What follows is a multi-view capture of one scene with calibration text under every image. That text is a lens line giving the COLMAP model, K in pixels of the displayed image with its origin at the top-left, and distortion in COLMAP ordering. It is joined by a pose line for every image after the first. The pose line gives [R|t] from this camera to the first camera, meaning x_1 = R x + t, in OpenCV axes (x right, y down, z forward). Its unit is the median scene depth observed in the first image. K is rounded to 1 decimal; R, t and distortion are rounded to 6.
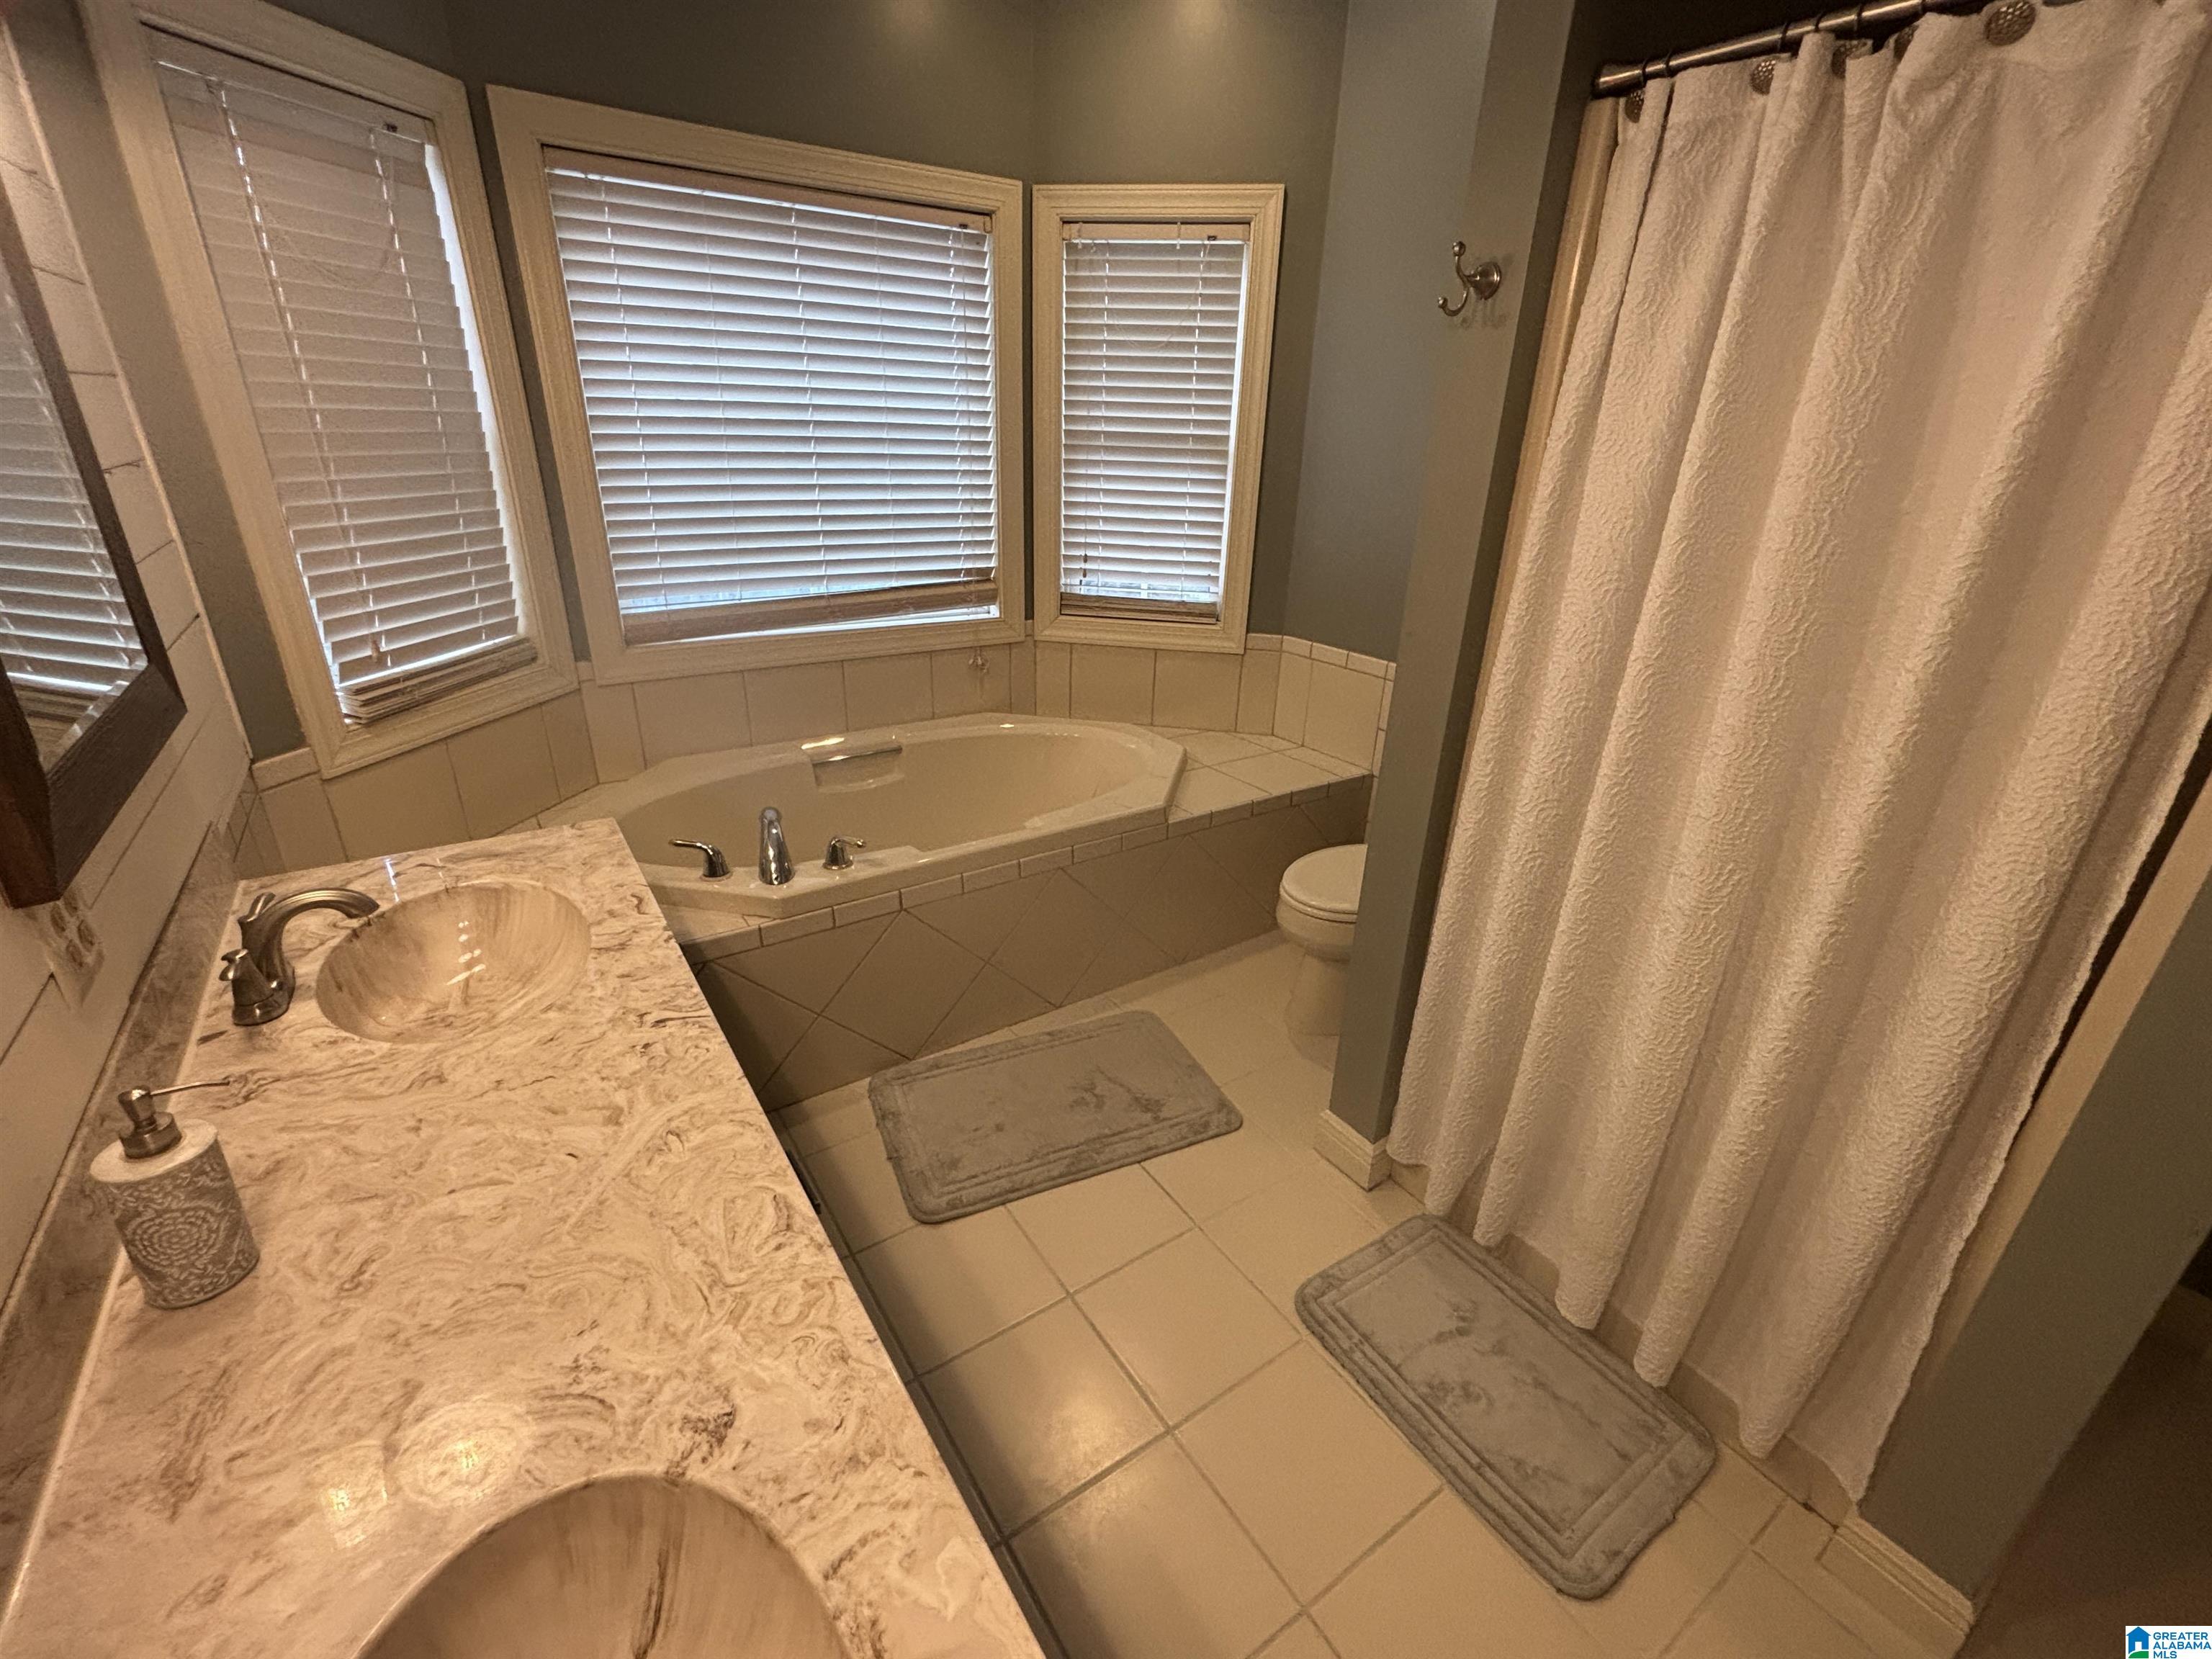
lens RADIAL K [[946.8, 0, 1116.7], [0, 946.8, 828.6], [0, 0, 1]] dist [-0.001330, 0.001205]
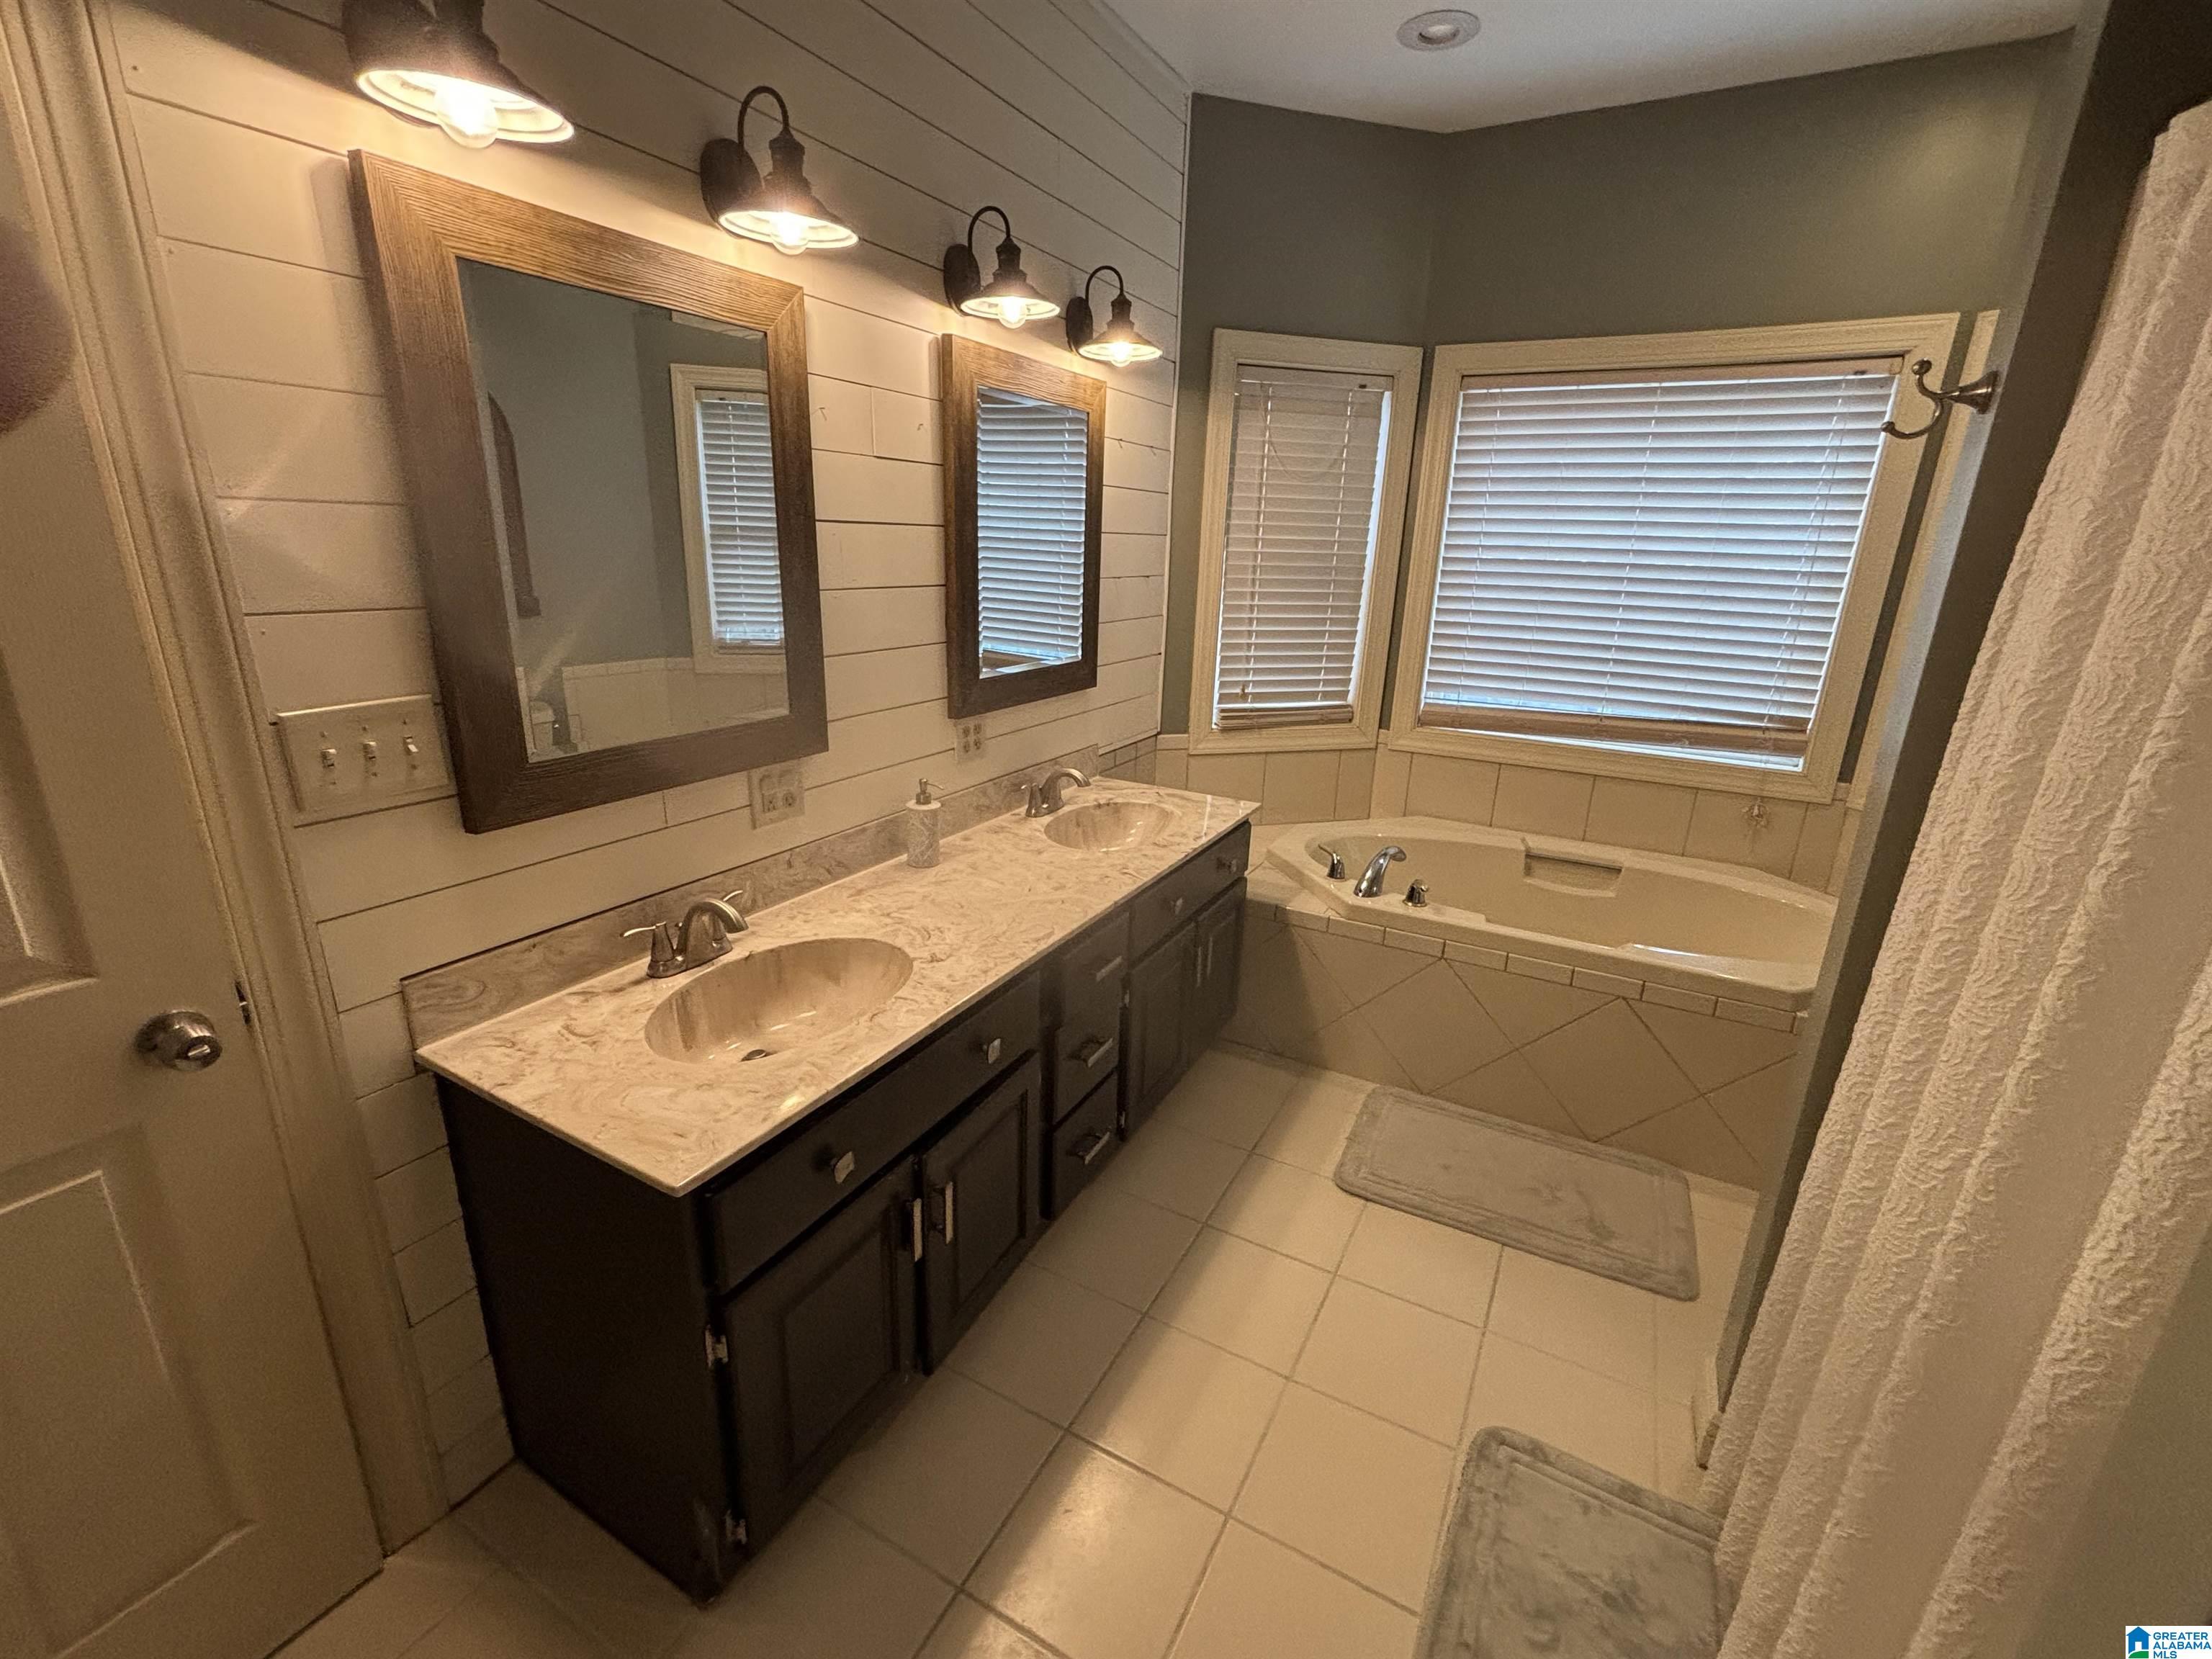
lens RADIAL K [[946.8, 0, 1110.4], [0, 946.8, 833.3], [0, 0, 1]] dist [-0.001330, 0.001205]
pose [[0.457307, 0.242838, -0.855512, 0.636768], [-0.364871, 0.928533, 0.068526, 0.016639], [0.811011, 0.280814, 0.513229, 0.035052]]
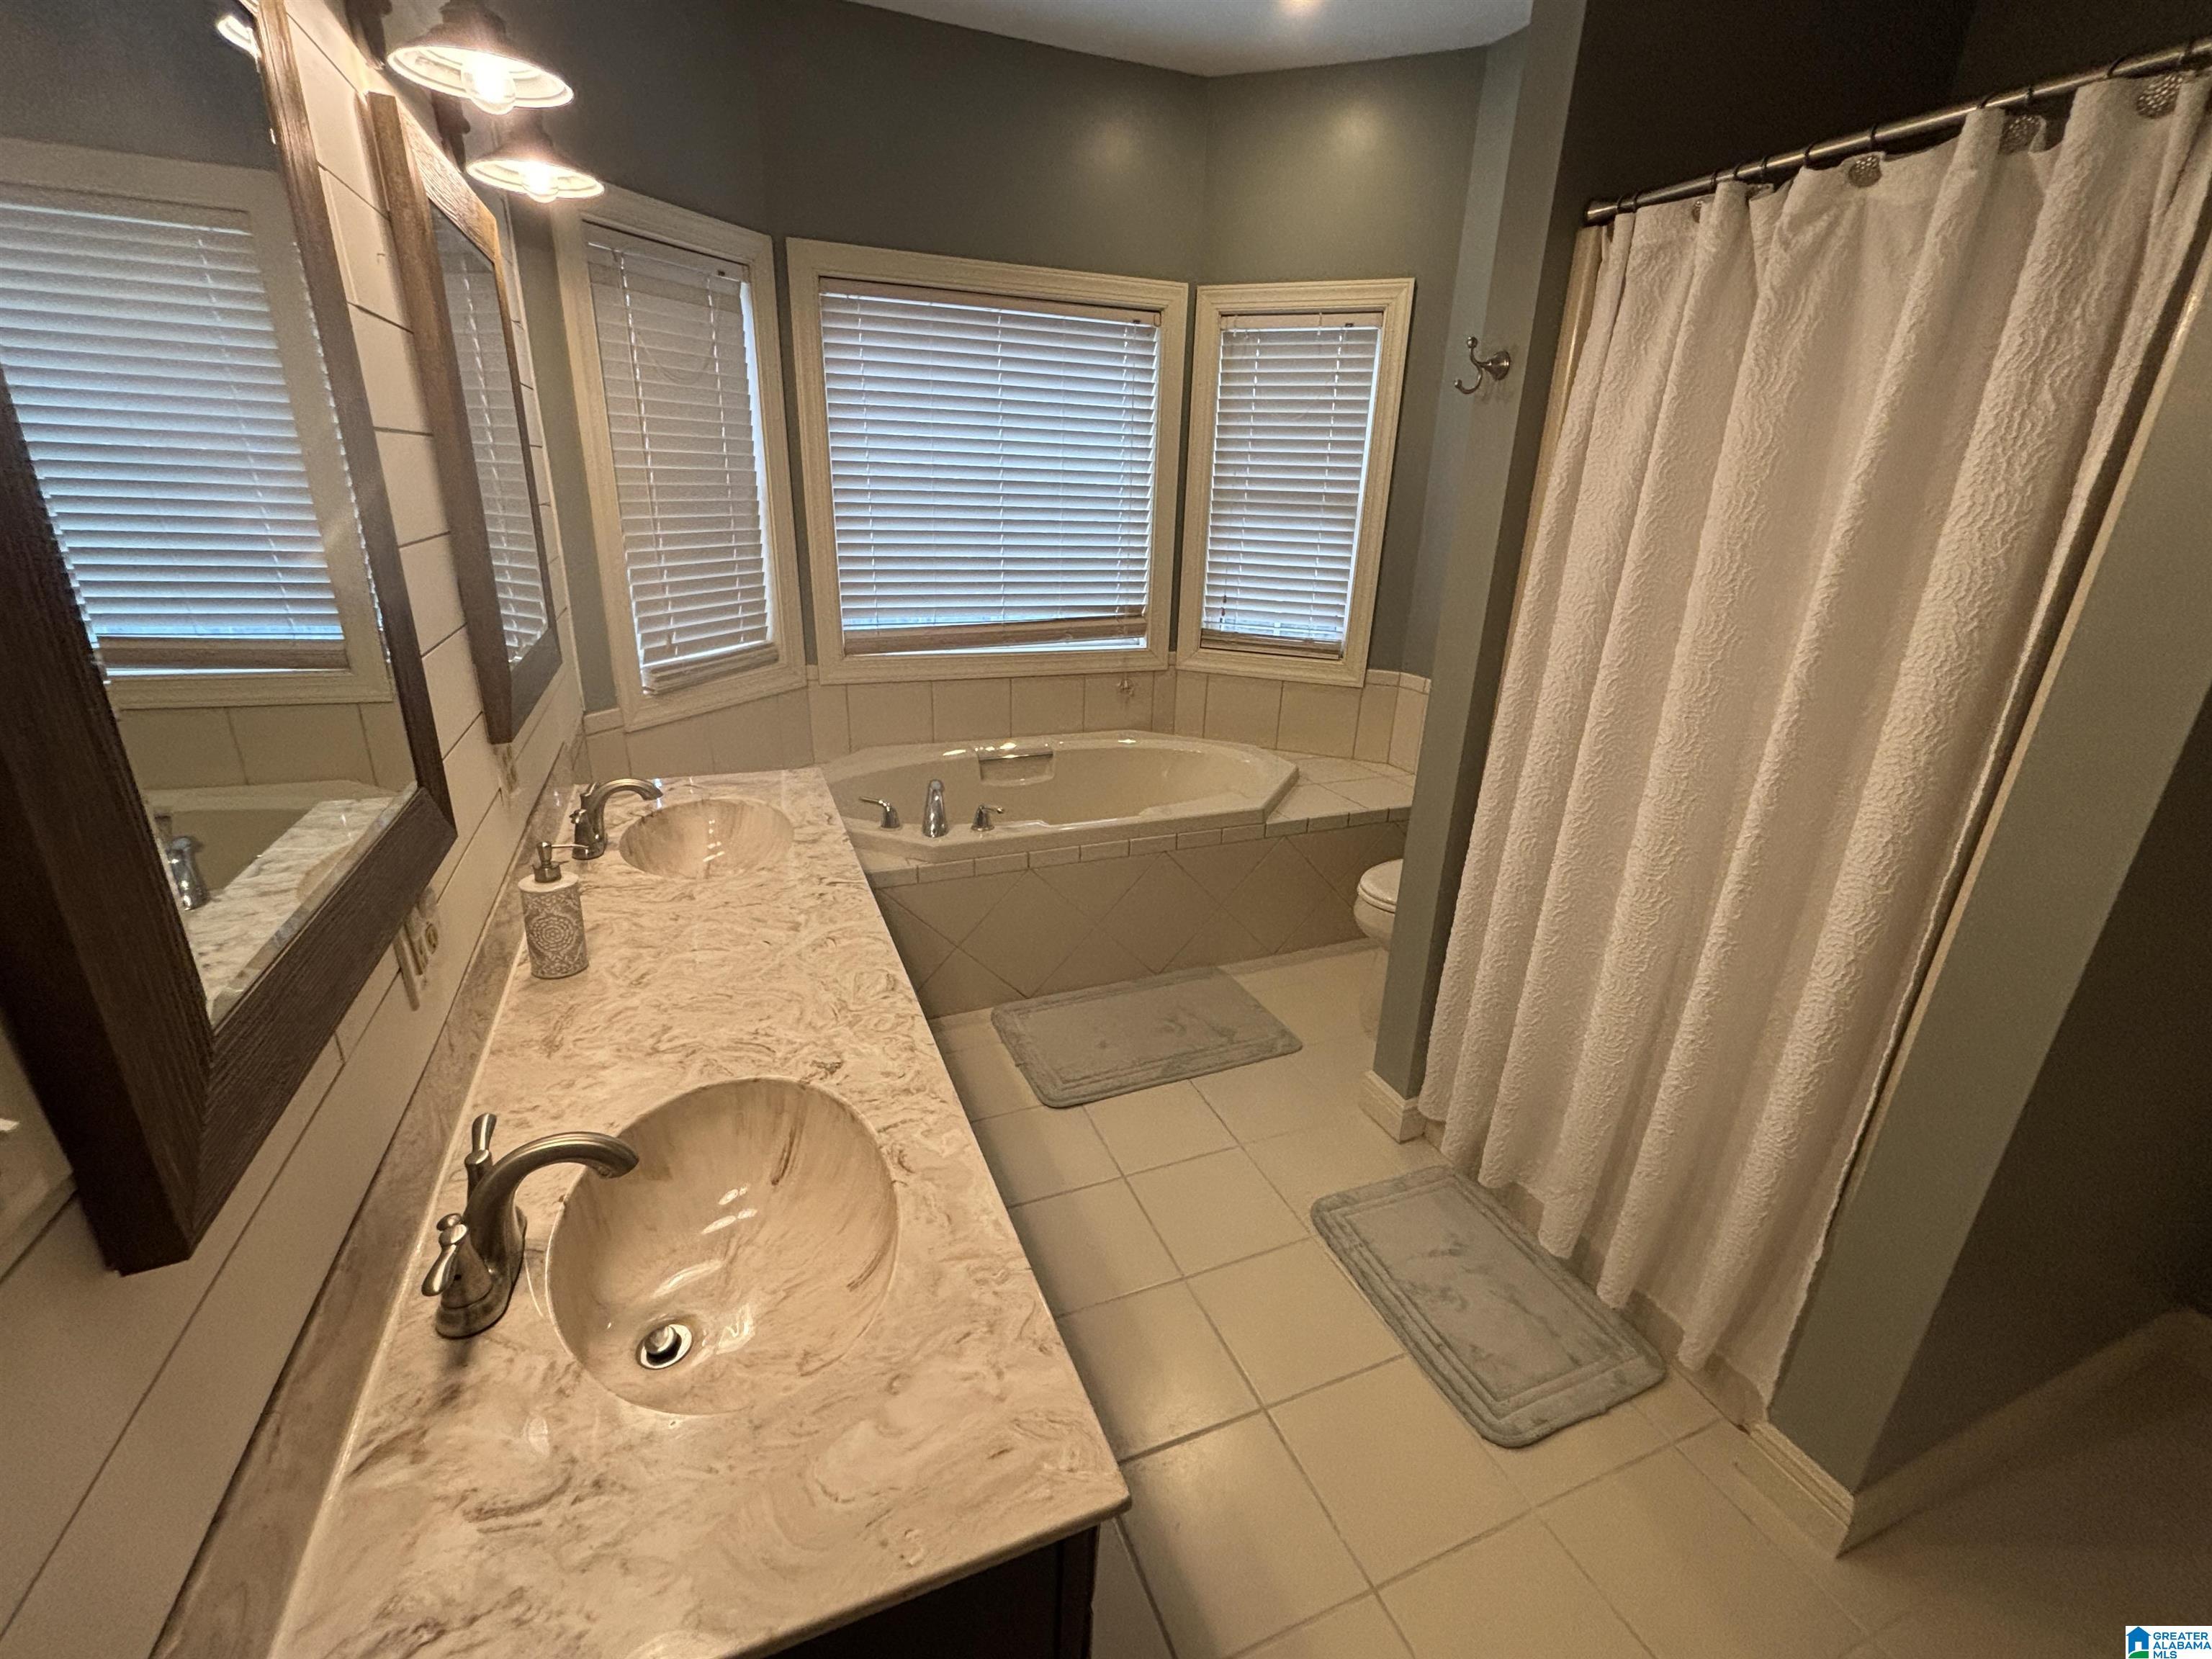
lens RADIAL K [[946.8, 0, 1119.9], [0, 946.8, 828.4], [0, 0, 1]] dist [-0.001330, 0.001205]
pose [[0.979610, 0.070883, -0.187987, 0.134337], [-0.082129, 0.995226, -0.052717, 0.103642], [0.183352, 0.067081, 0.980756, -0.211106]]
